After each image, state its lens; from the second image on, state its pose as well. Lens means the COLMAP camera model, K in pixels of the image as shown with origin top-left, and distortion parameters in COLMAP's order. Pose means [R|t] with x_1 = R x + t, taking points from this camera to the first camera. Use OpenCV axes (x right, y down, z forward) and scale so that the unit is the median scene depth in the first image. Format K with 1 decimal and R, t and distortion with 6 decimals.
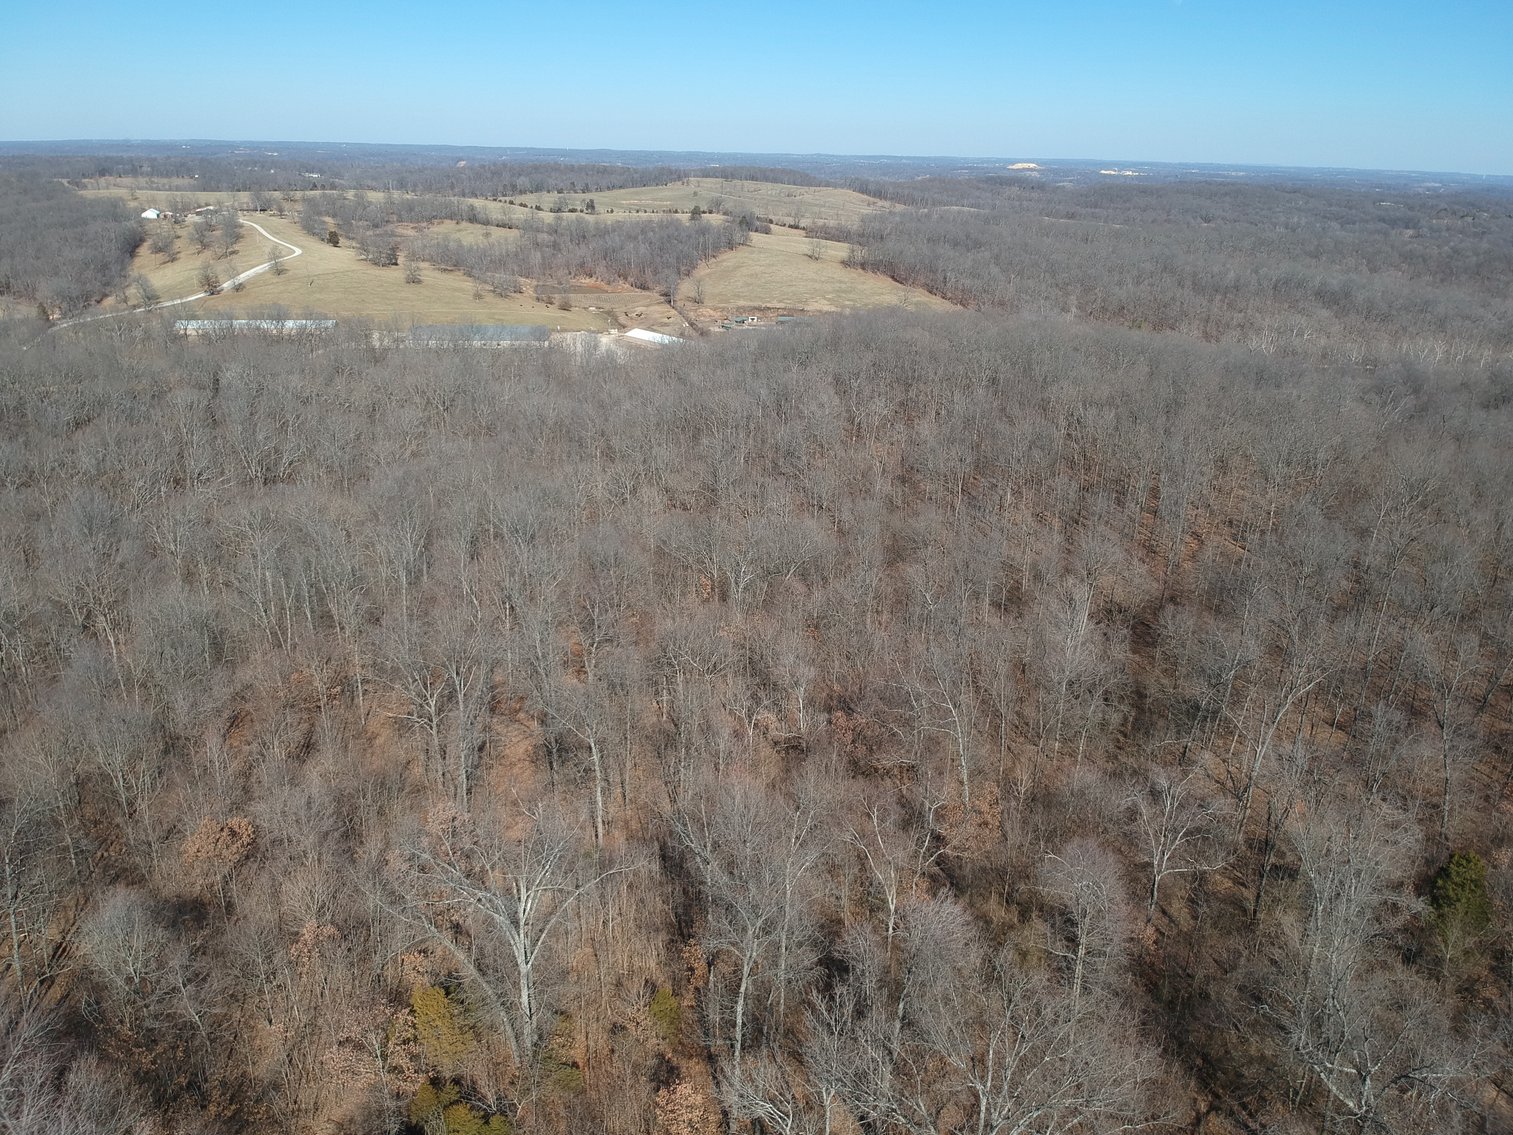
lens RADIAL K [[1116.0, 0, 746.6], [0, 1116.0, 537.4], [0, 0, 1]] dist [0.094301, -0.171558]
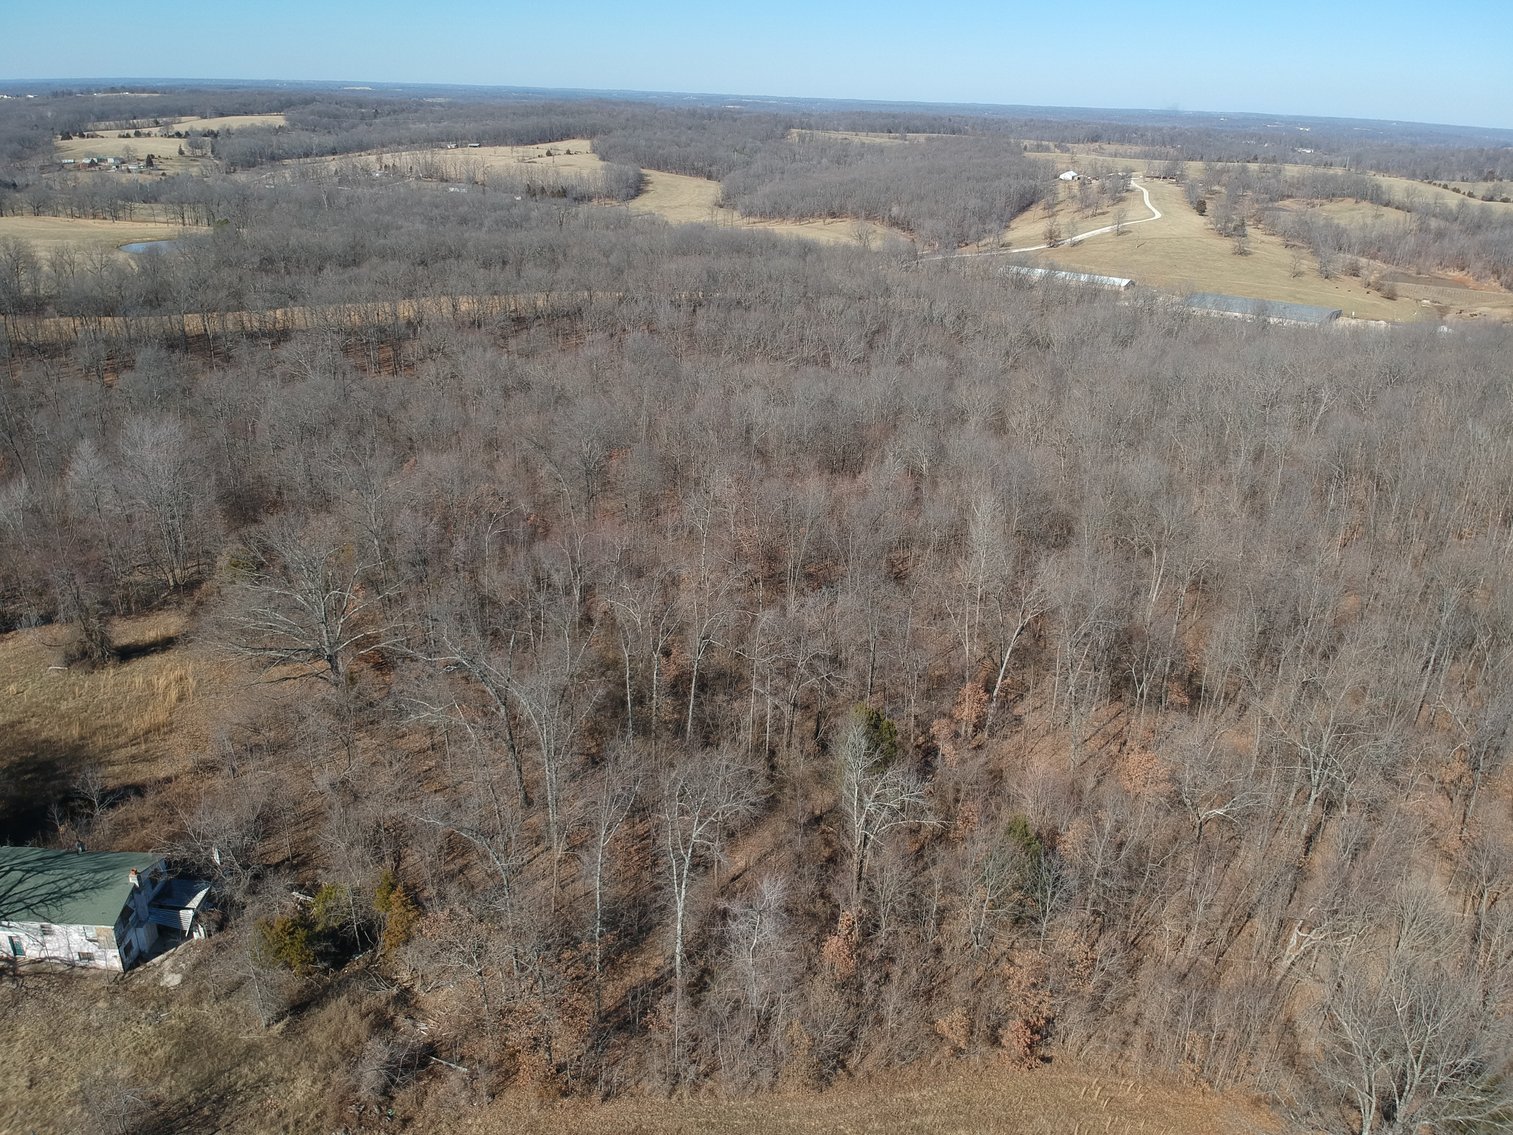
lens RADIAL K [[1109.1, 0, 753.5], [0, 1109.1, 561.7], [0, 0, 1]] dist [0.075308, -0.140704]
pose [[0.679056, 0.280895, -0.678219, 0.702174], [-0.251965, 0.956954, 0.144061, 0.002695], [0.689490, 0.073062, 0.720601, 0.031985]]
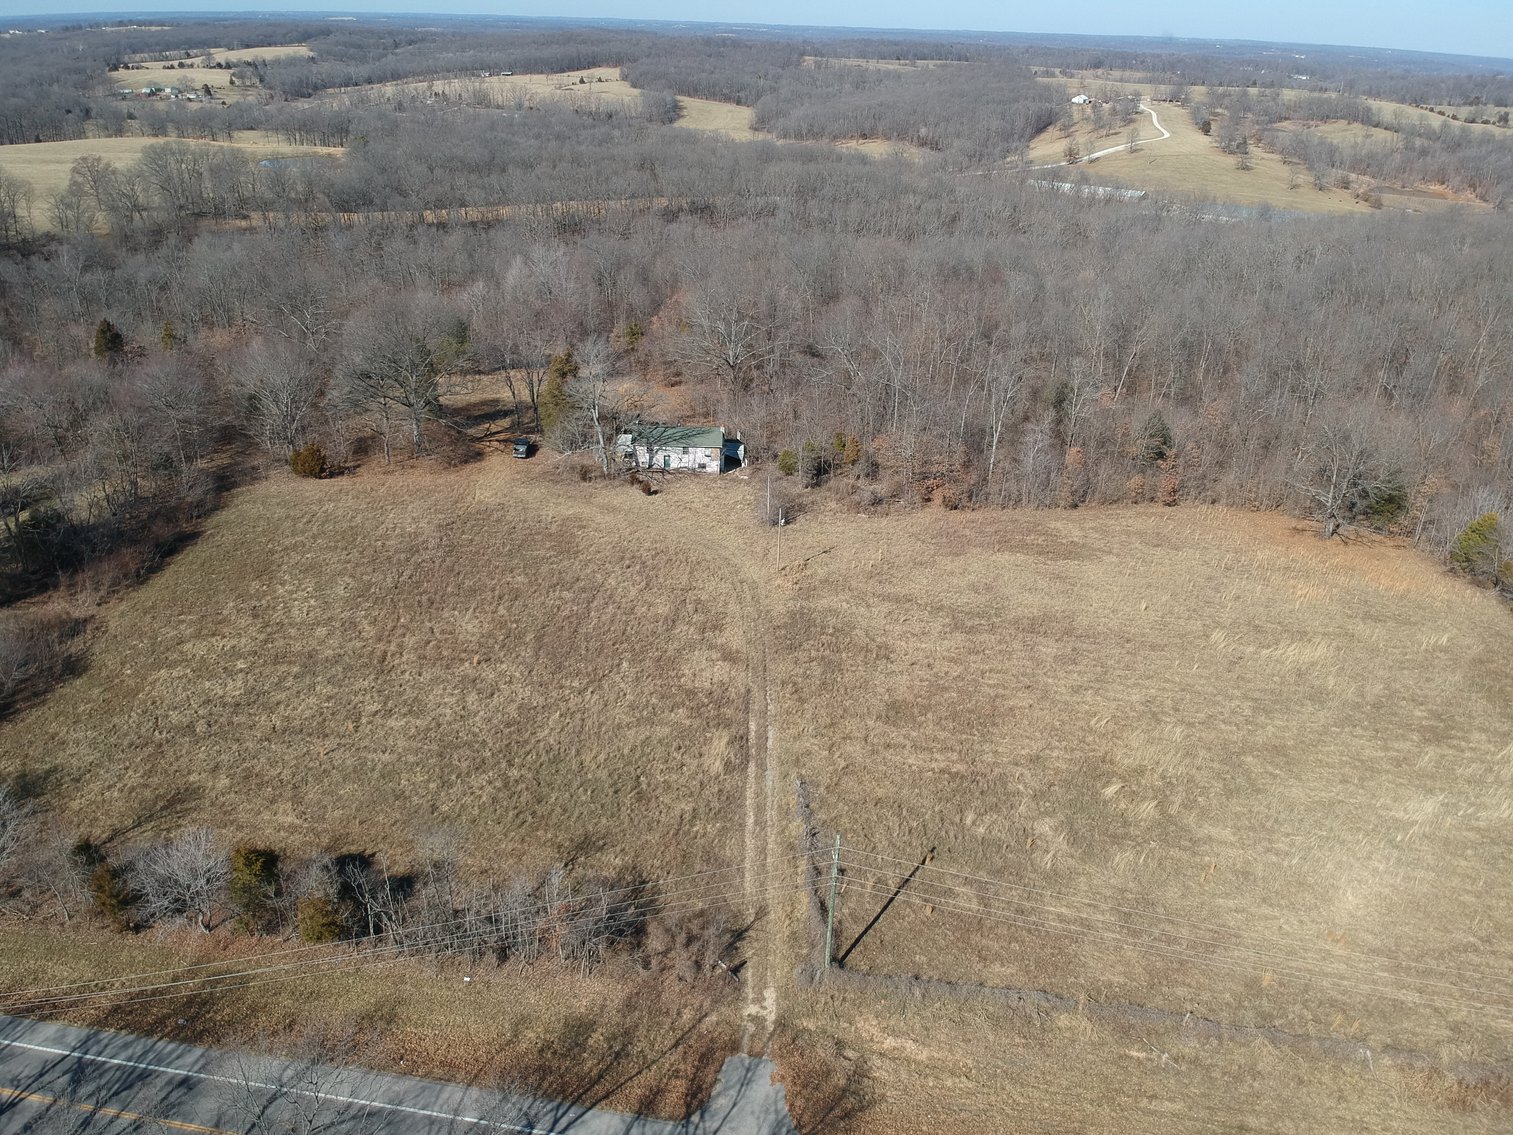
lens RADIAL K [[1112.0, 0, 755.0], [0, 1112.0, 558.3], [0, 0, 1]] dist [0.071712, -0.137973]
pose [[0.688055, 0.308431, -0.656849, 0.923245], [-0.244871, 0.950769, 0.189940, 0.188359], [0.683095, 0.030154, 0.729707, -0.481933]]
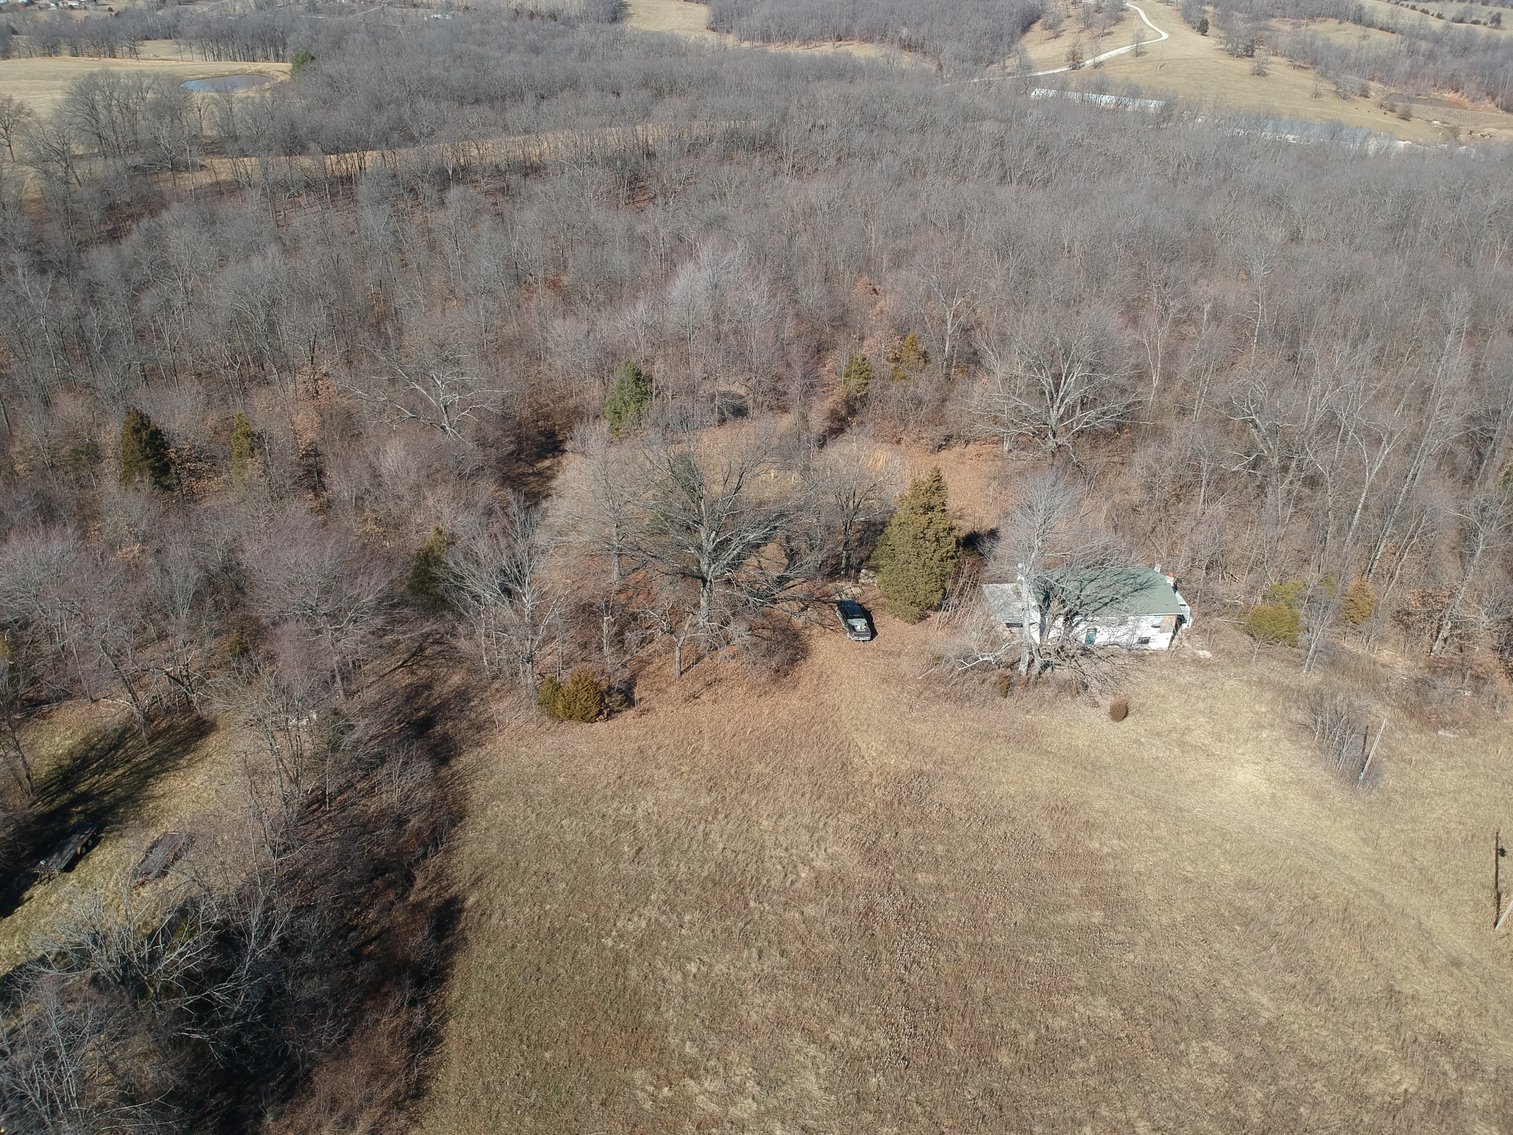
lens RADIAL K [[1112.0, 0, 755.0], [0, 1112.0, 558.3], [0, 0, 1]] dist [0.071712, -0.137973]
pose [[0.746090, 0.331346, -0.577546, 0.414895], [-0.225140, 0.941839, 0.249503, 0.156526], [0.626627, -0.056123, 0.777296, -0.429694]]
